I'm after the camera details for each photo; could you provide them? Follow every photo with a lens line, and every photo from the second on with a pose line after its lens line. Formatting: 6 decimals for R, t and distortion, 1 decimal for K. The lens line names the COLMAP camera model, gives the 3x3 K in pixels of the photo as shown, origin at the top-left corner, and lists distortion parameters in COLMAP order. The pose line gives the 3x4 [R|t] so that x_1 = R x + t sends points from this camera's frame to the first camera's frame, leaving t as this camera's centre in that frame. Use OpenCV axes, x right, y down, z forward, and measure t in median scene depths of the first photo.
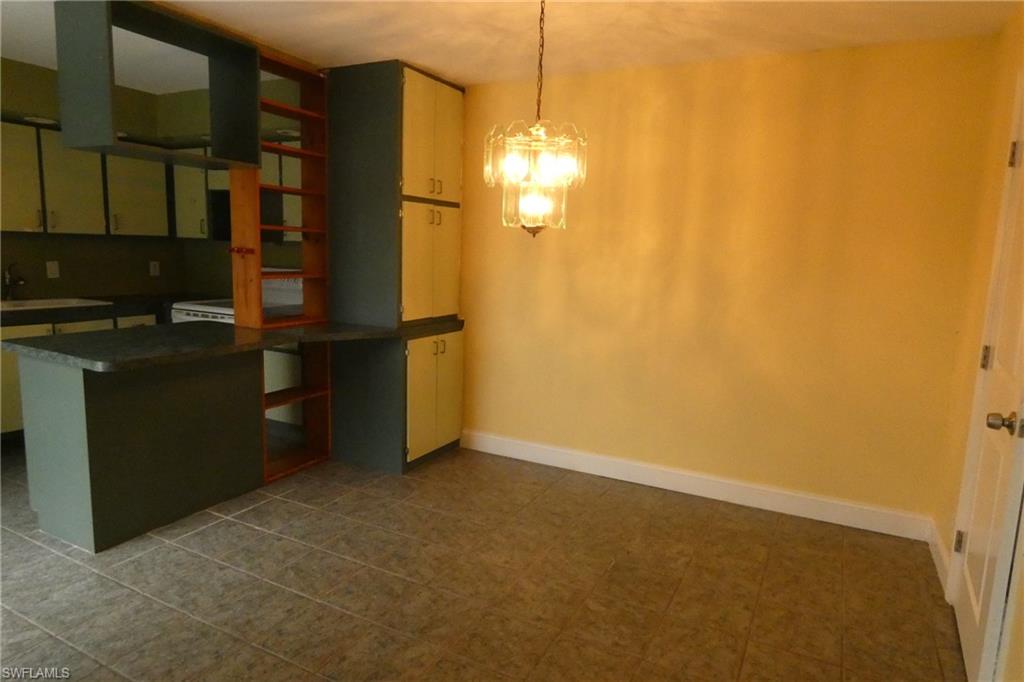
lens RADIAL K [[616.3, 0, 515.8], [0, 616.3, 333.1], [0, 0, 1]] dist [-0.006116, 0.003445]
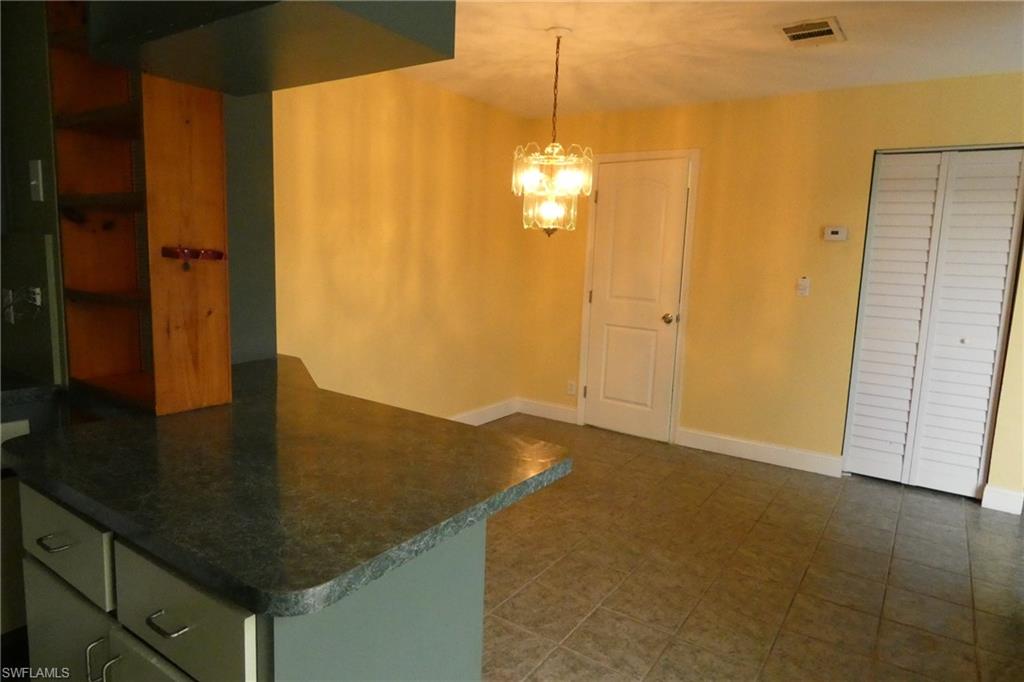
lens RADIAL K [[616.3, 0, 515.2], [0, 616.3, 345.2], [0, 0, 1]] dist [-0.006116, 0.003445]
pose [[0.119871, -0.178194, 0.976667, -0.874345], [0.105065, 0.980513, 0.166000, -0.114234], [-0.987214, 0.082715, 0.136257, 0.676204]]
